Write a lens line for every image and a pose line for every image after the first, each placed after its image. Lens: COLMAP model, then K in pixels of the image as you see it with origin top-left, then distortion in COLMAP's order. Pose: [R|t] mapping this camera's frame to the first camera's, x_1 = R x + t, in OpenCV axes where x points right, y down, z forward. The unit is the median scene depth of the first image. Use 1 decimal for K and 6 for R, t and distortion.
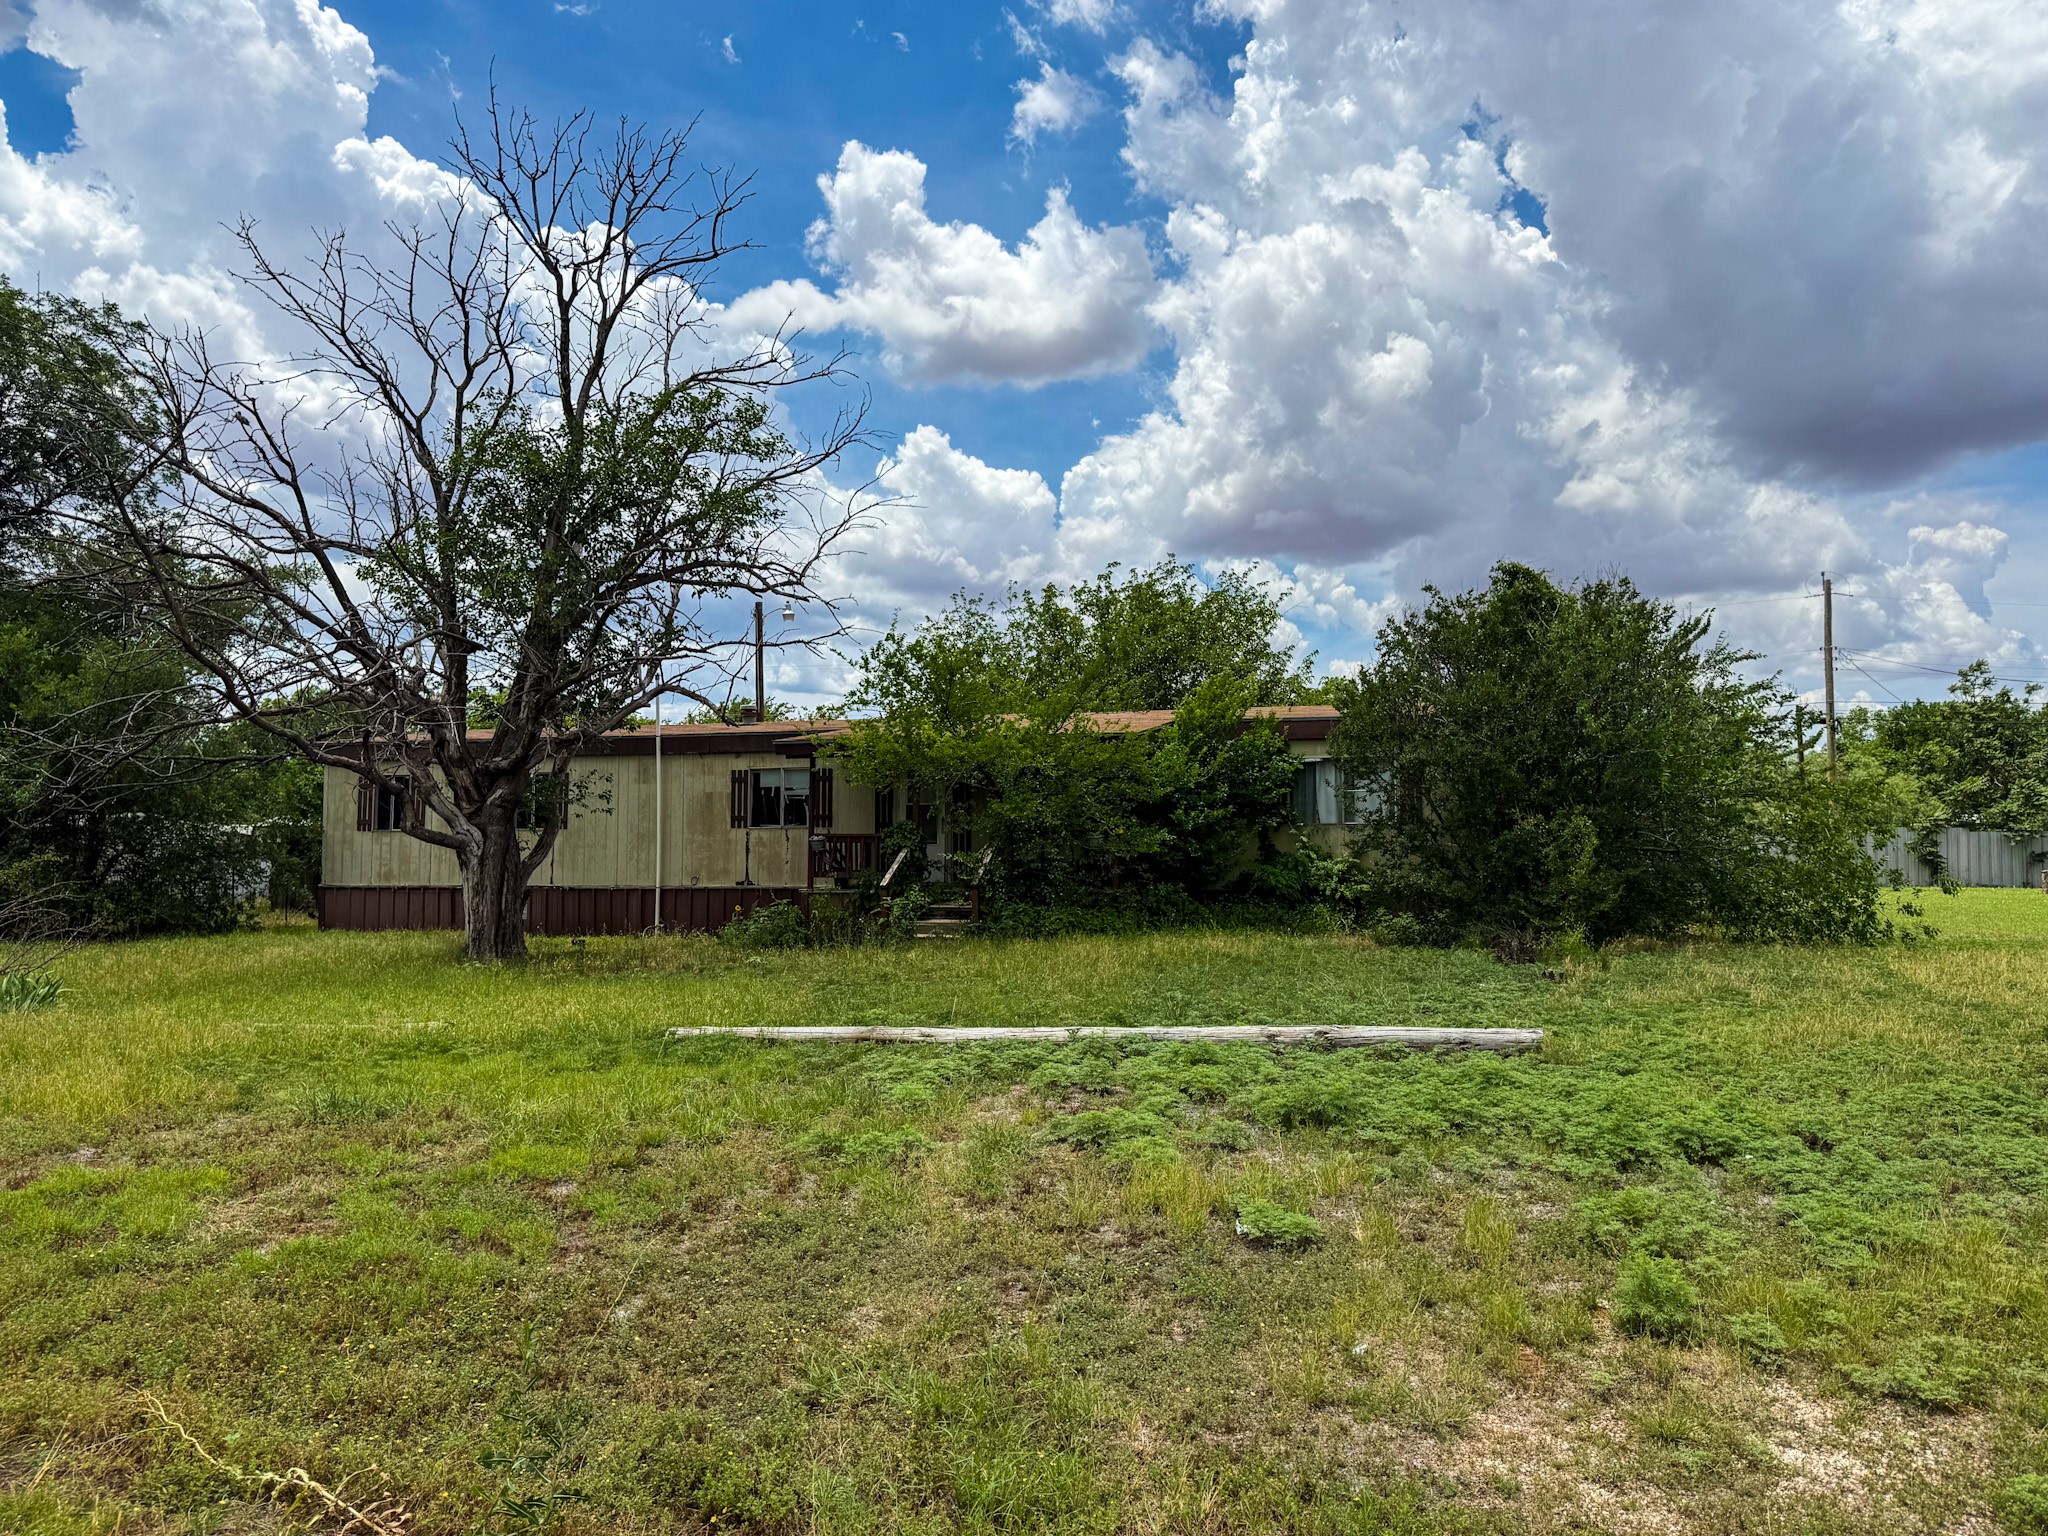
lens RADIAL K [[1673.4, 0, 1017.1], [0, 1673.4, 801.0], [0, 0, 1]] dist [0.028865, -0.003143]
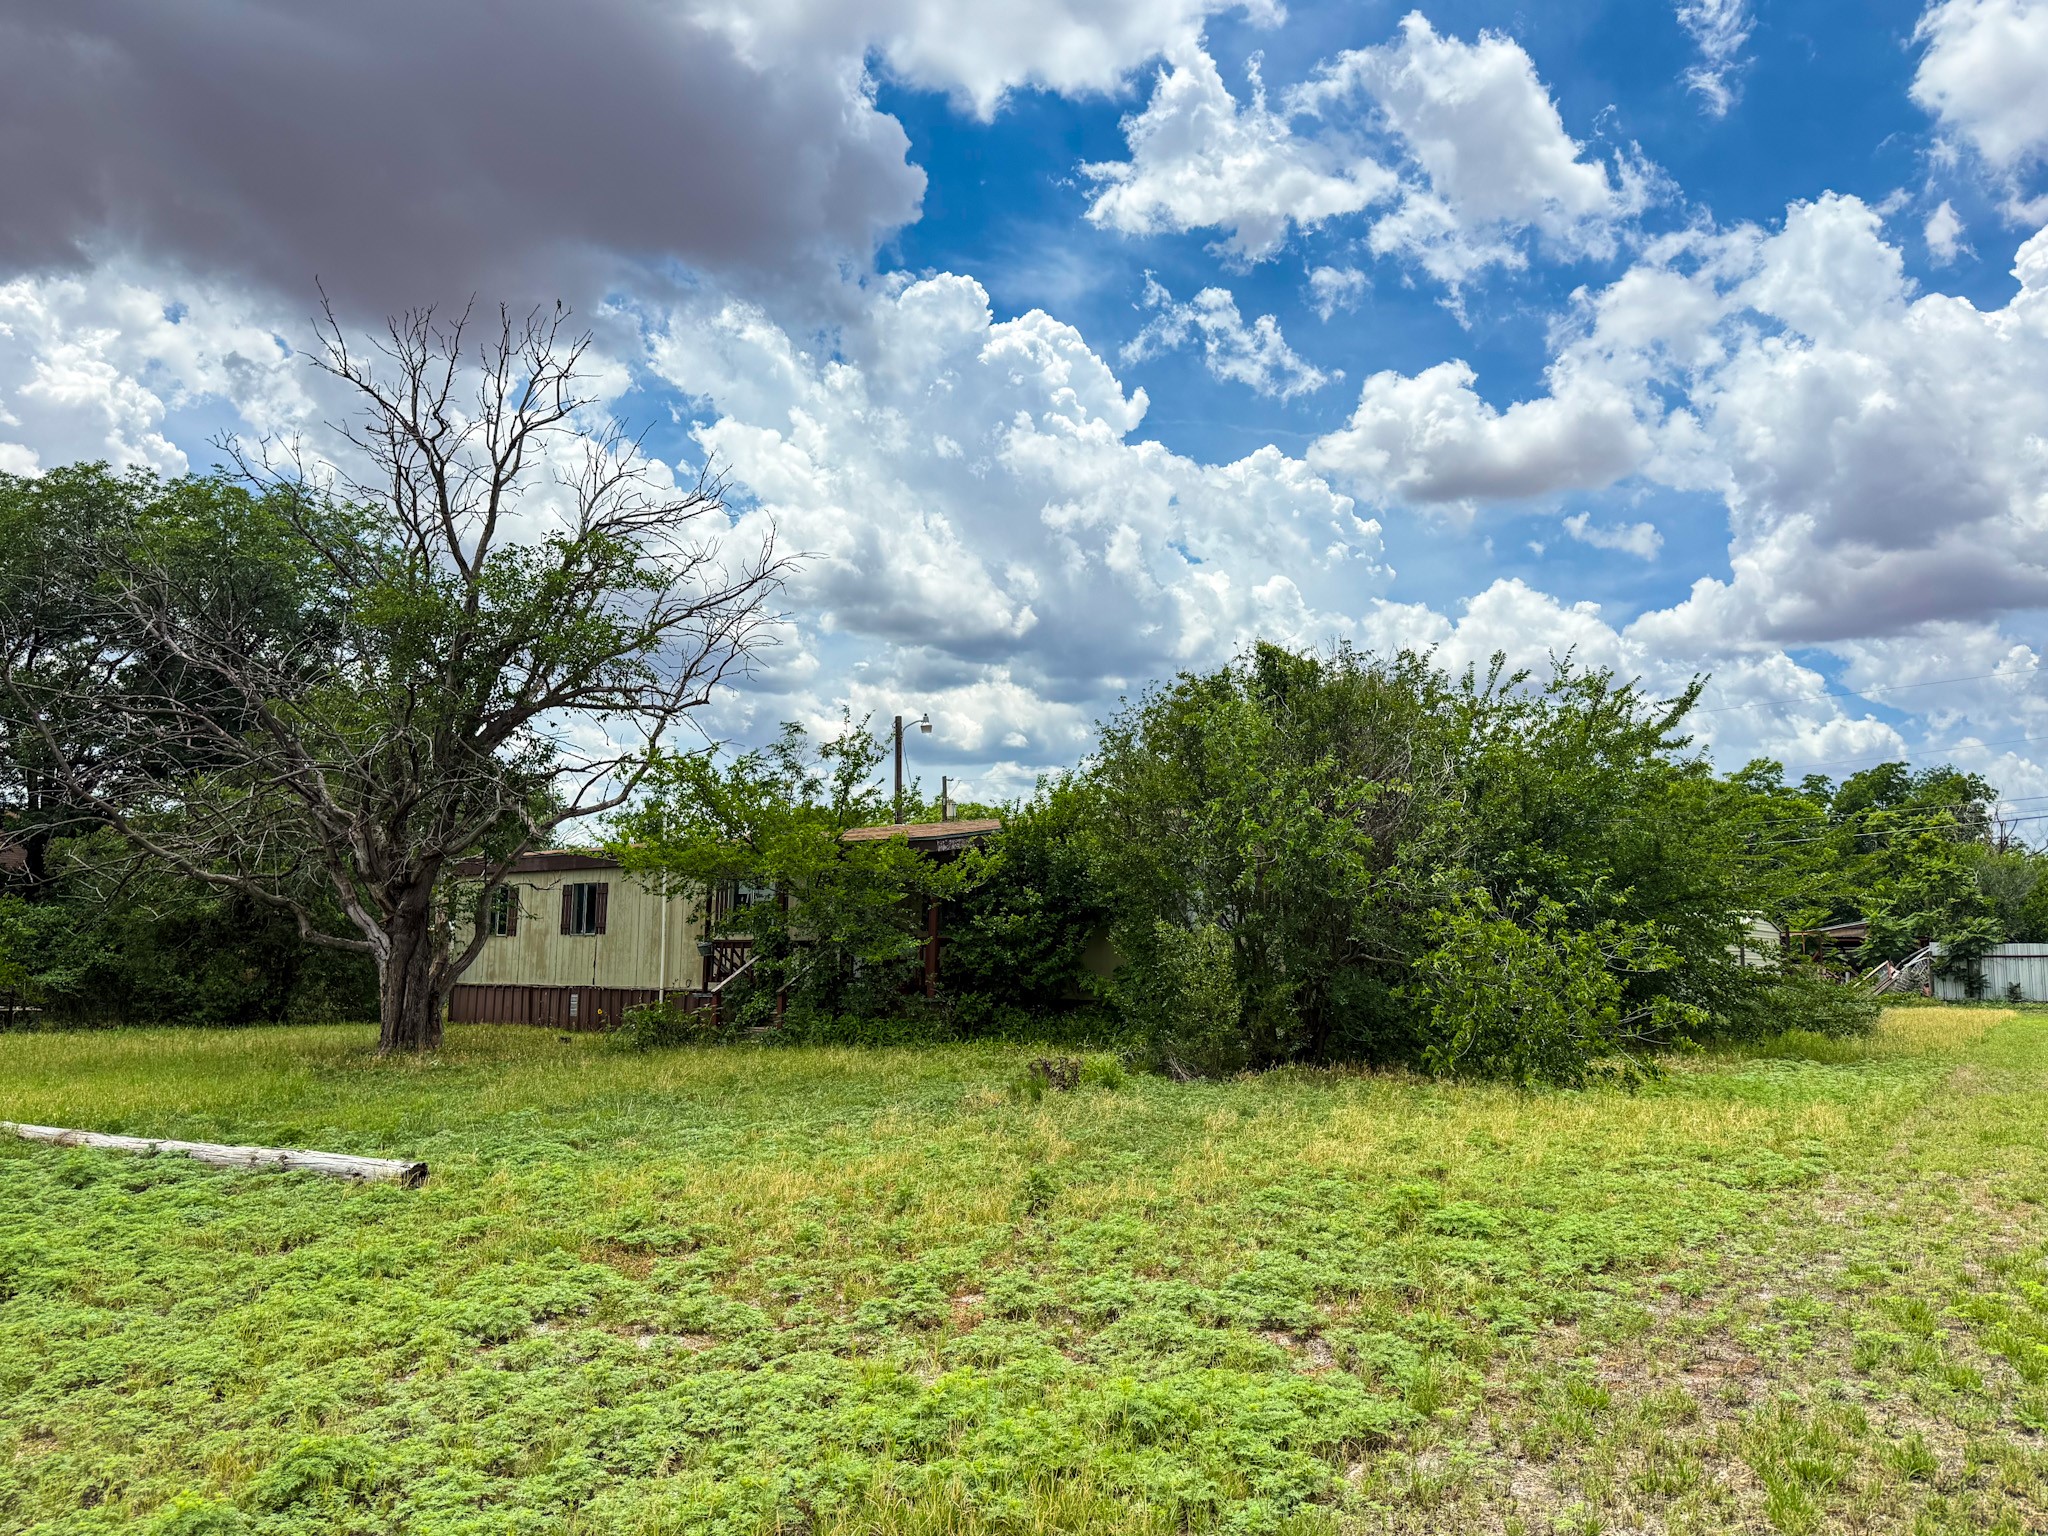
lens RADIAL K [[1644.9, 0, 1024.0], [0, 1644.9, 768.0], [0, 0, 1]] dist [0.013988, -0.001287]
pose [[0.922525, -0.038780, -0.383984, 0.317302], [0.008083, 0.996662, -0.081236, -0.001605], [0.385853, 0.071838, 0.919759, 0.085881]]
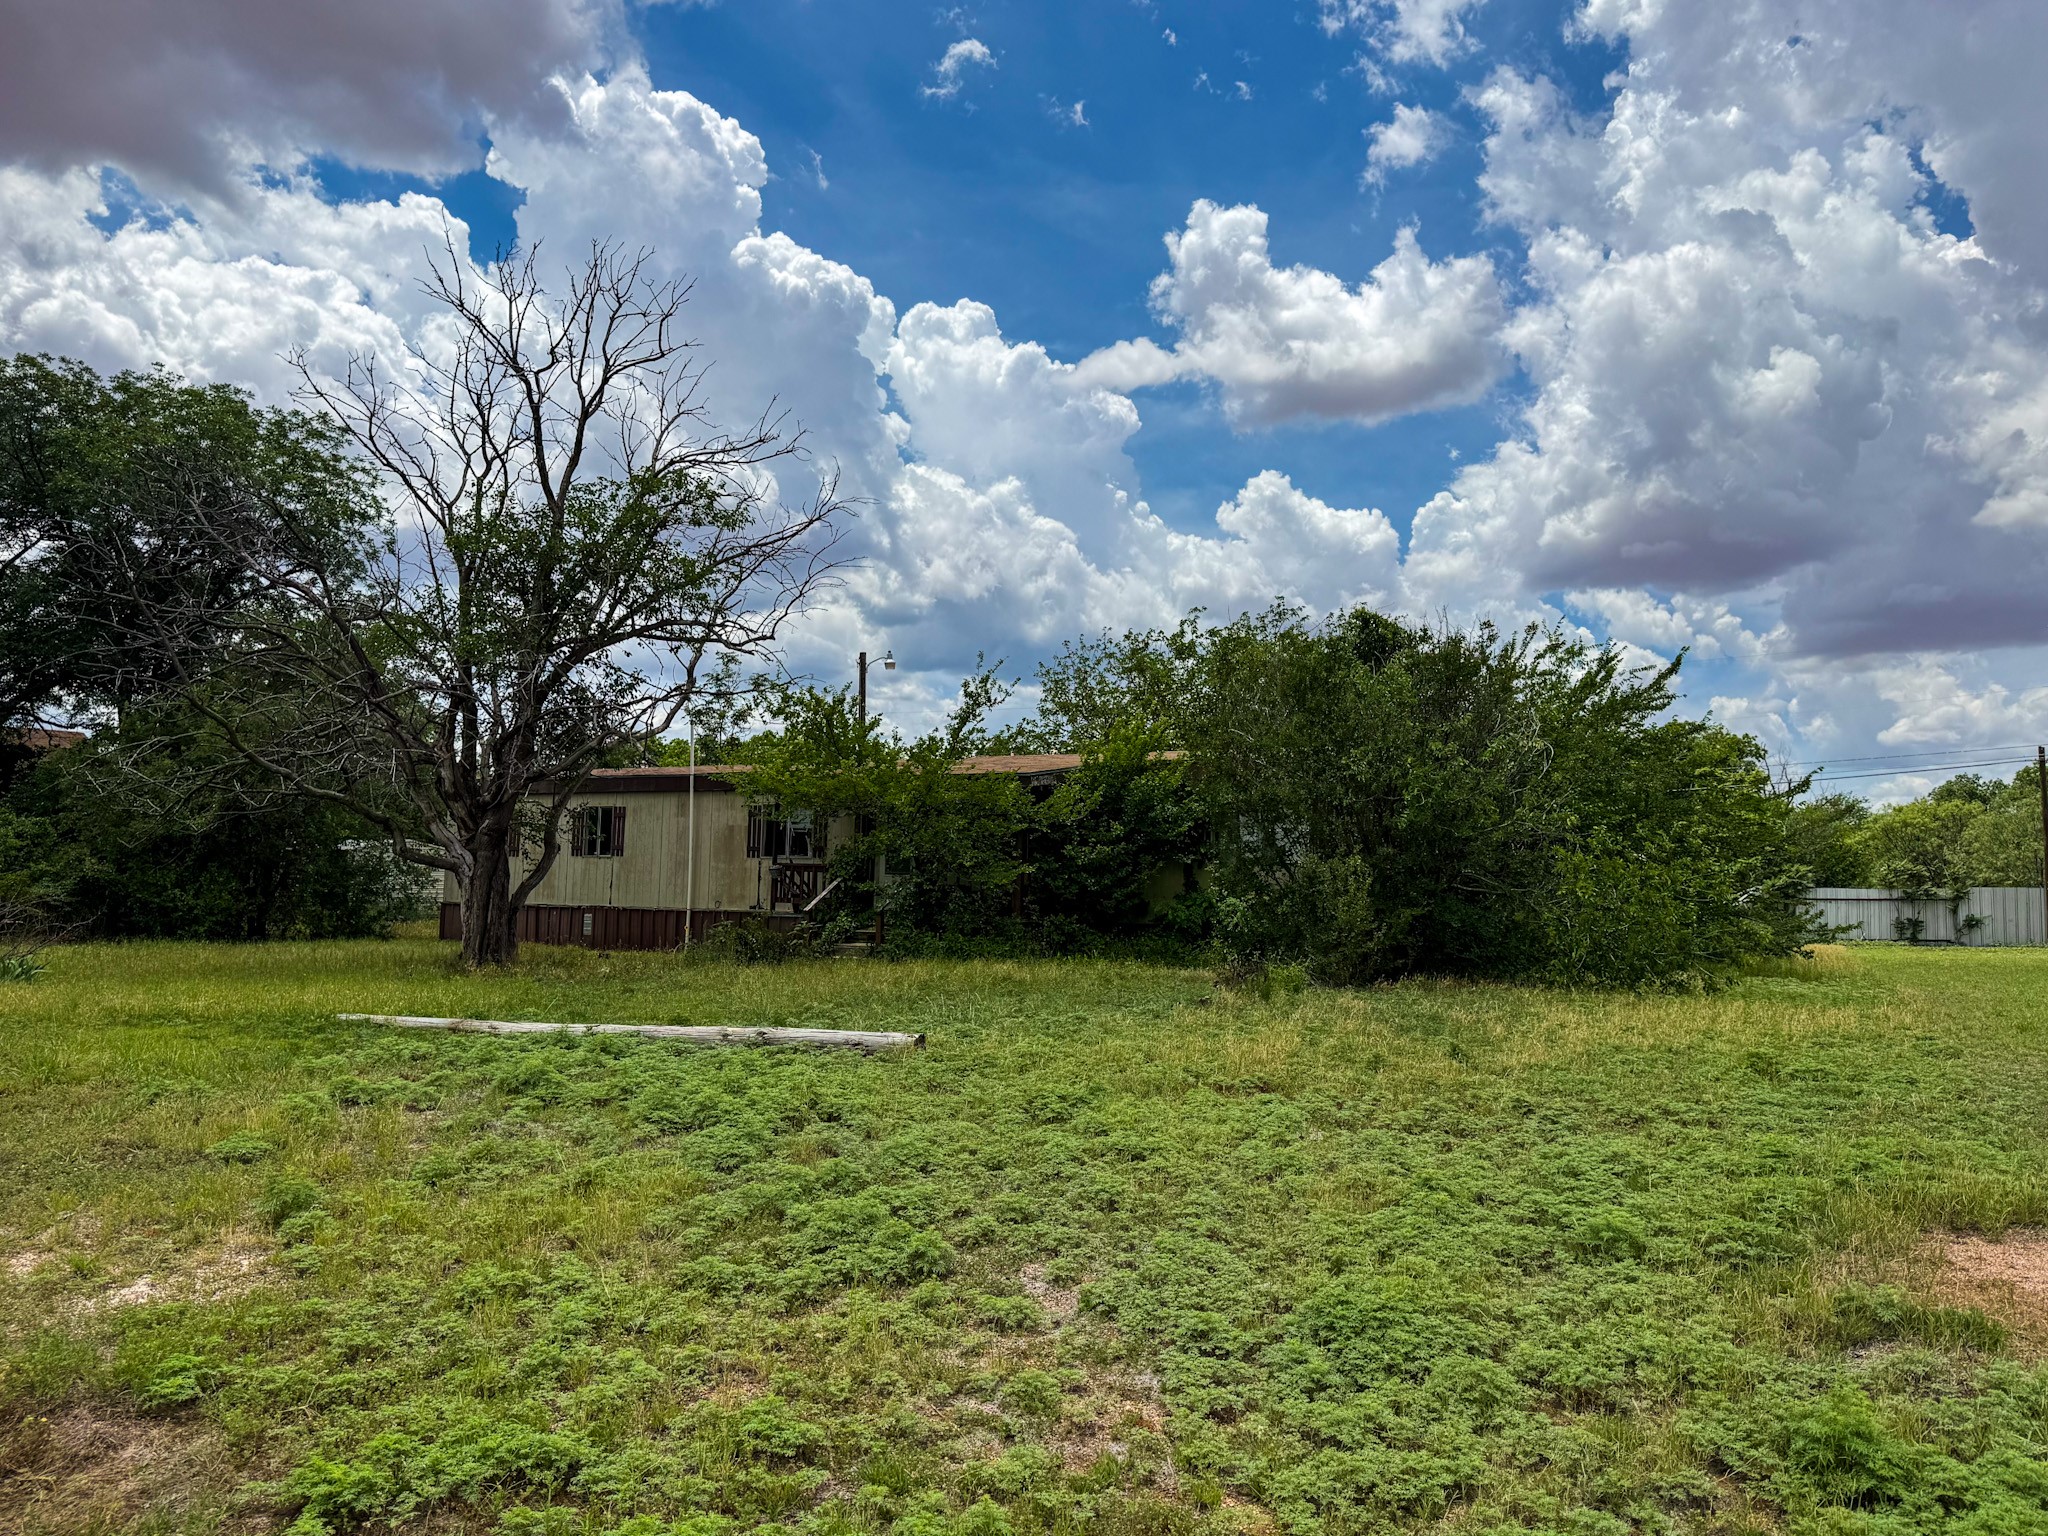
lens RADIAL K [[1673.4, 0, 1017.1], [0, 1673.4, 801.0], [0, 0, 1]] dist [0.028865, -0.003143]
pose [[0.970148, 0.006865, -0.242418, 0.208861], [-0.012475, 0.999688, -0.021618, 0.000379], [0.242194, 0.023996, 0.969931, -0.027397]]
